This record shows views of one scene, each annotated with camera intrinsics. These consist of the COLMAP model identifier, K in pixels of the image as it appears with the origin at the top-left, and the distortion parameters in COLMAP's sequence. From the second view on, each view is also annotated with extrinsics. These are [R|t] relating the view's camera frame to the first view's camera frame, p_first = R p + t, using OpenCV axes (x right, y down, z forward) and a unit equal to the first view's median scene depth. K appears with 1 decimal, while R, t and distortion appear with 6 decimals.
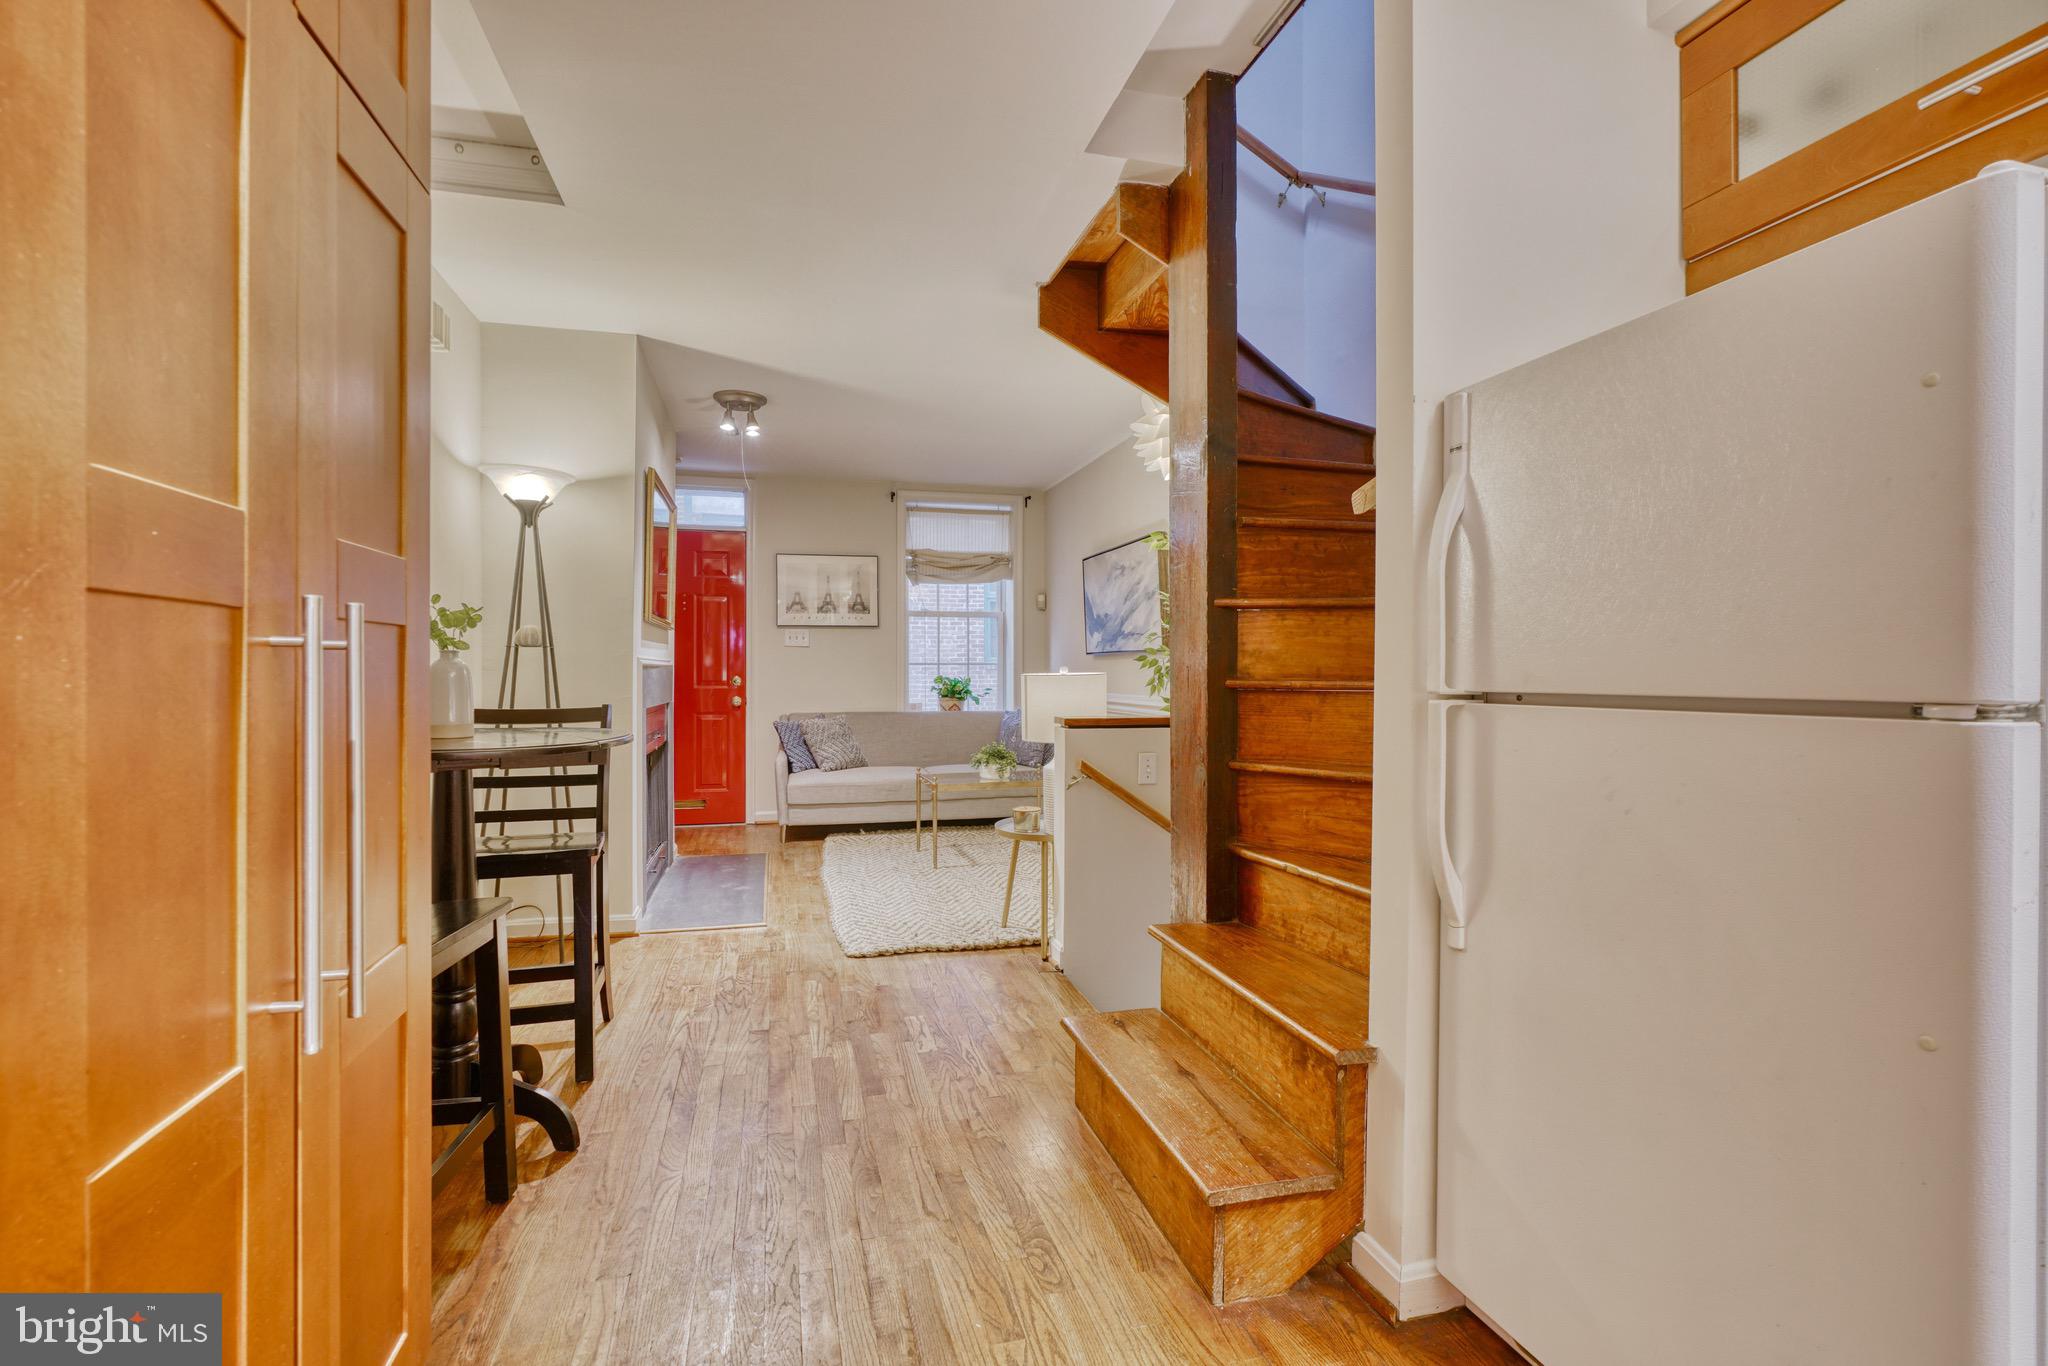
lens RADIAL K [[916.2, 0, 1014.6], [0, 916.2, 675.6], [0, 0, 1]] dist [-0.011501, 0.000266]
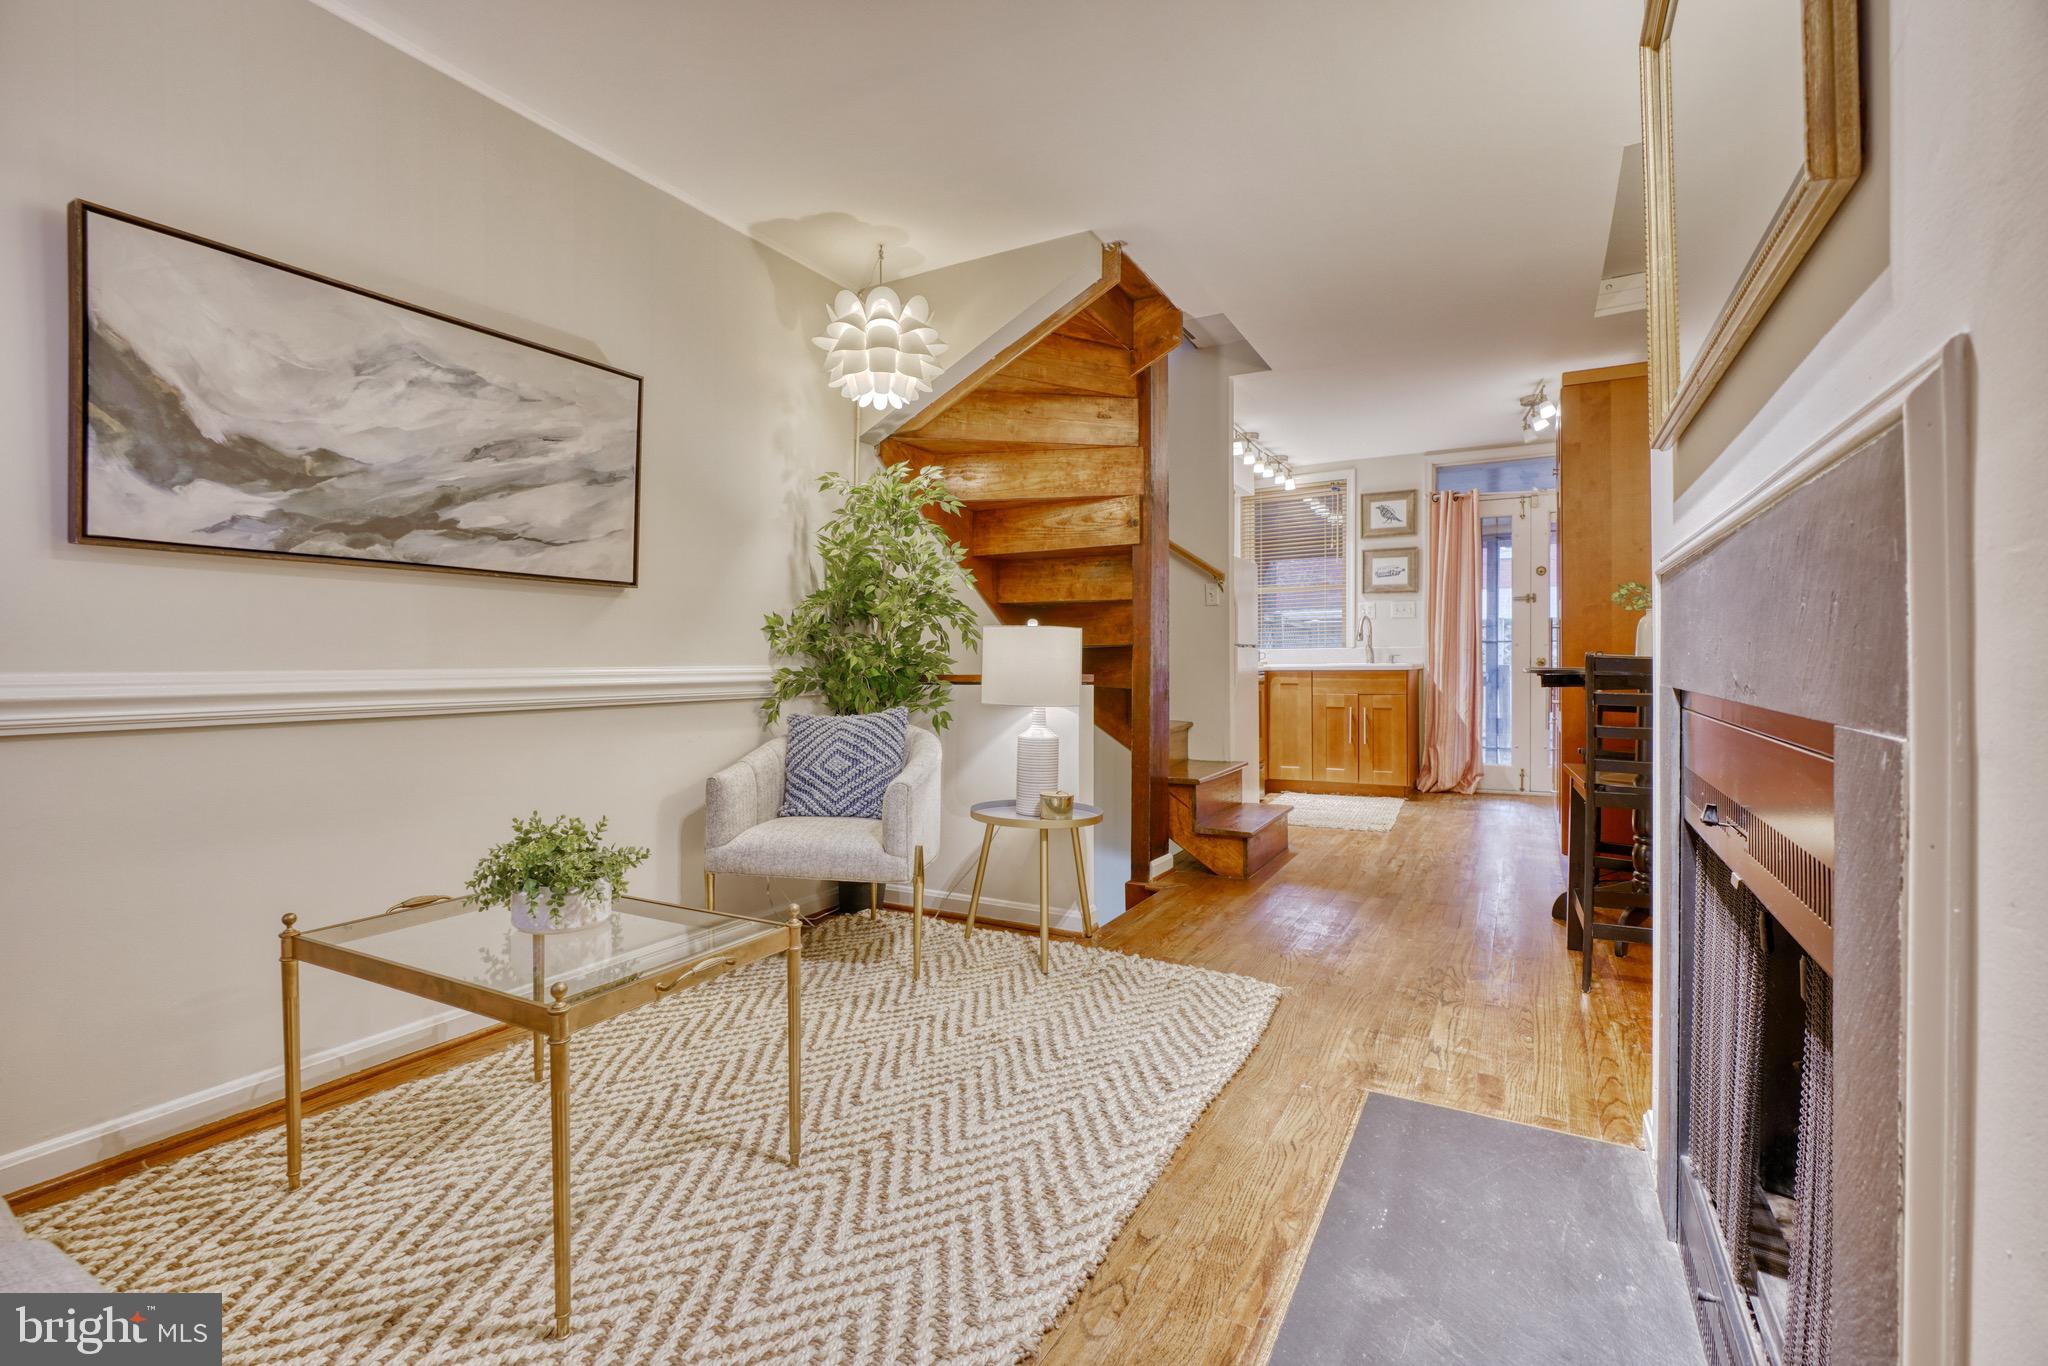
lens RADIAL K [[937.1, 0, 1001.0], [0, 937.1, 669.6], [0, 0, 1]] dist [-0.011895, 0.000251]
pose [[-0.715586, -0.003128, 0.698518, -0.545931], [0.007565, 0.999897, 0.012228, 0.026405], [-0.698484, 0.014035, -0.715488, 1.679293]]
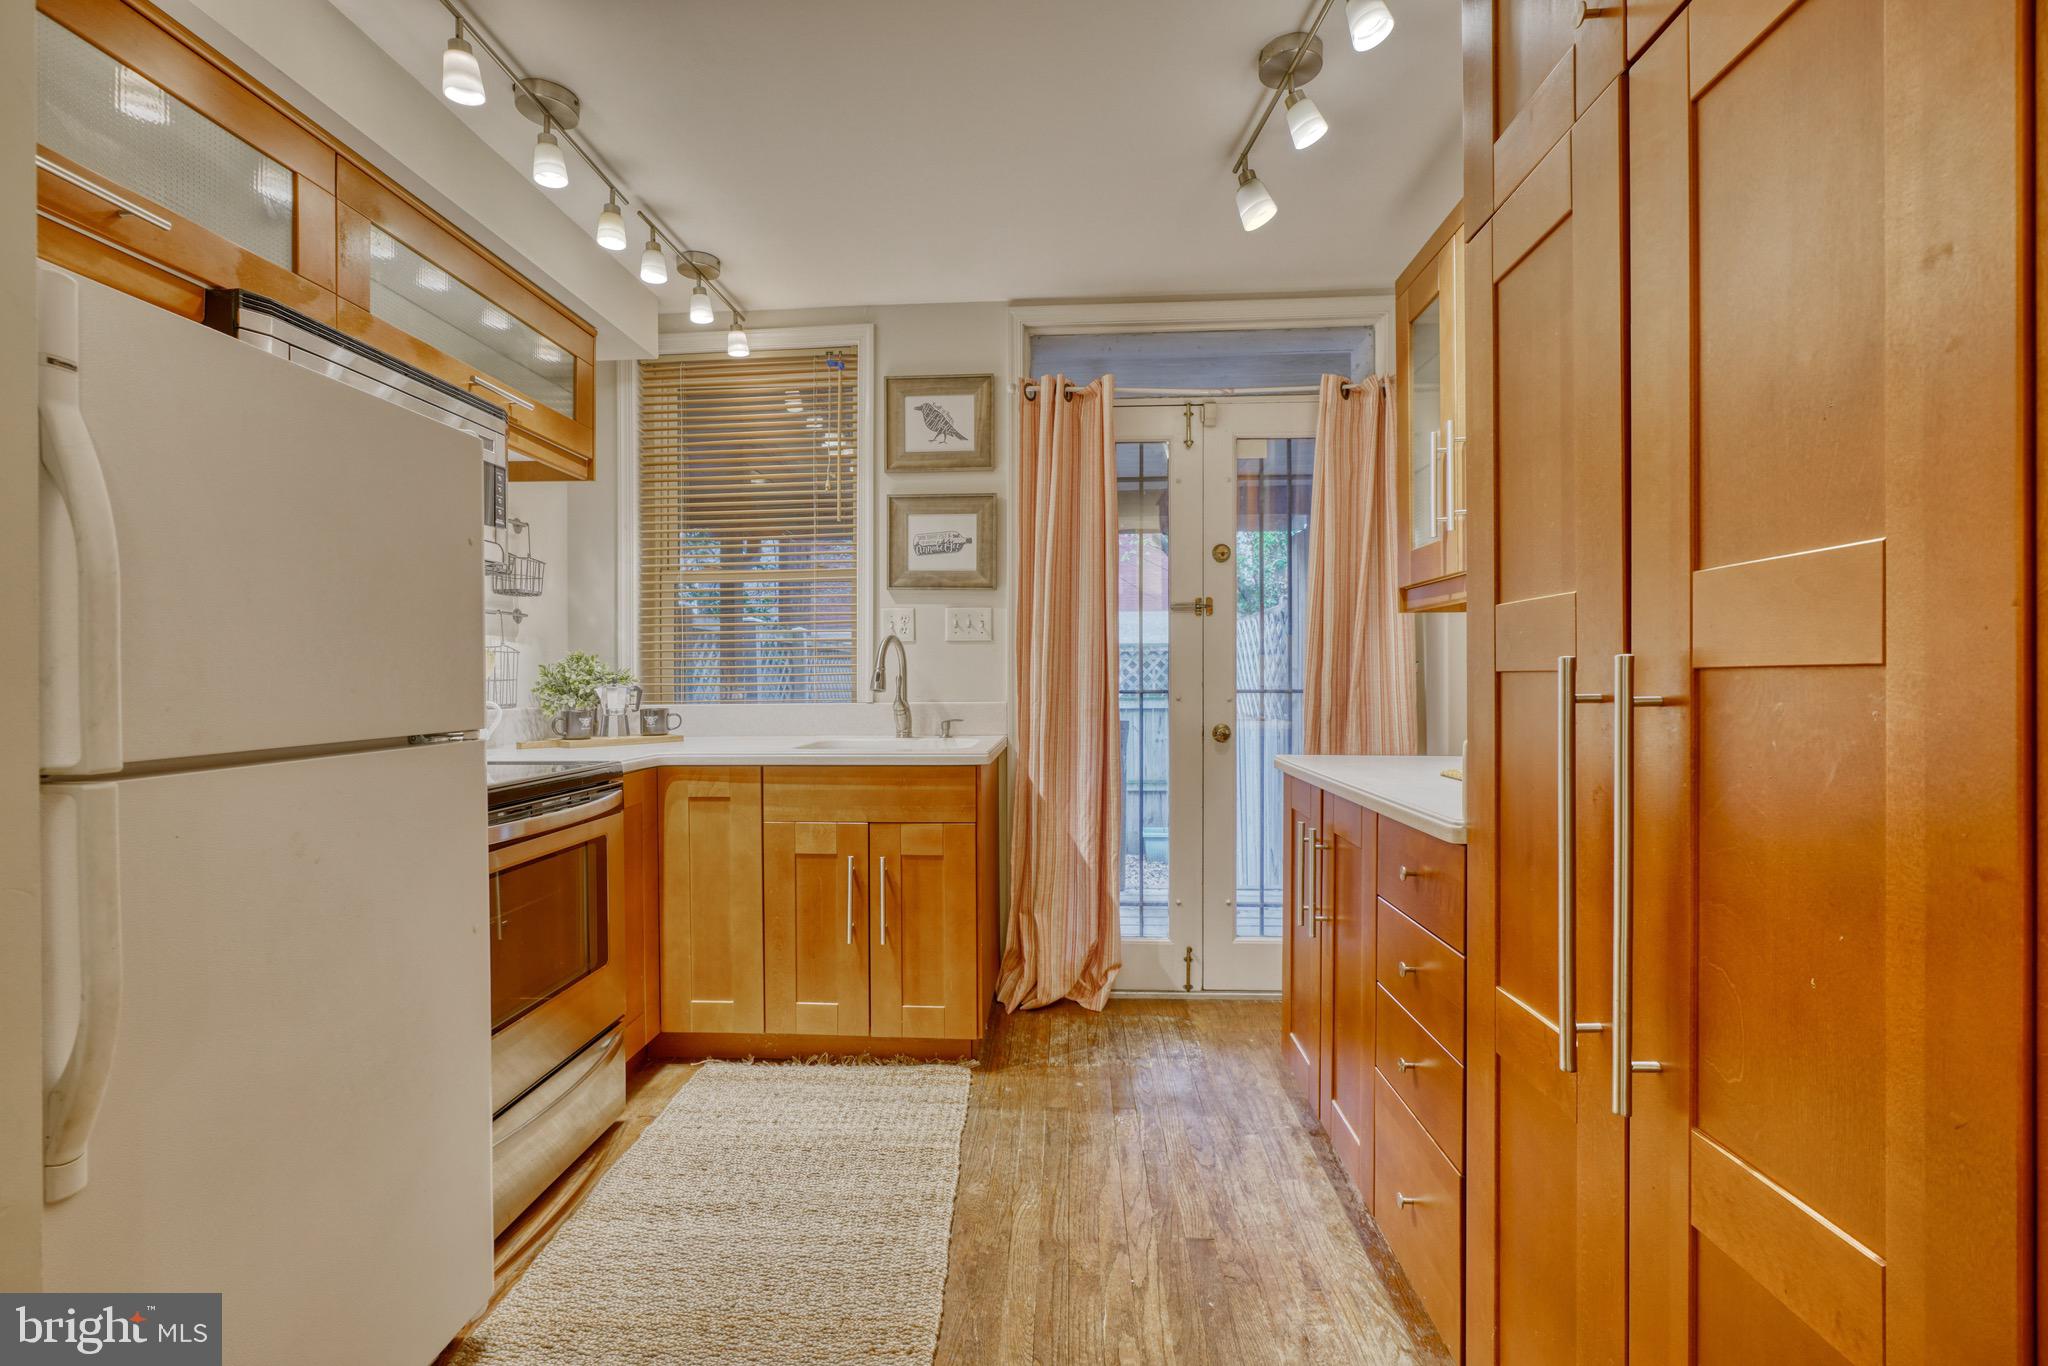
lens RADIAL K [[910.1, 0, 1009.2], [0, 910.1, 685.2], [0, 0, 1]] dist [-0.012156, 0.000186]
pose [[-0.946728, -0.000042, 0.322035, -0.122646], [0.004294, 0.999909, 0.012753, -0.017570], [-0.322006, 0.013457, -0.946642, 0.565480]]
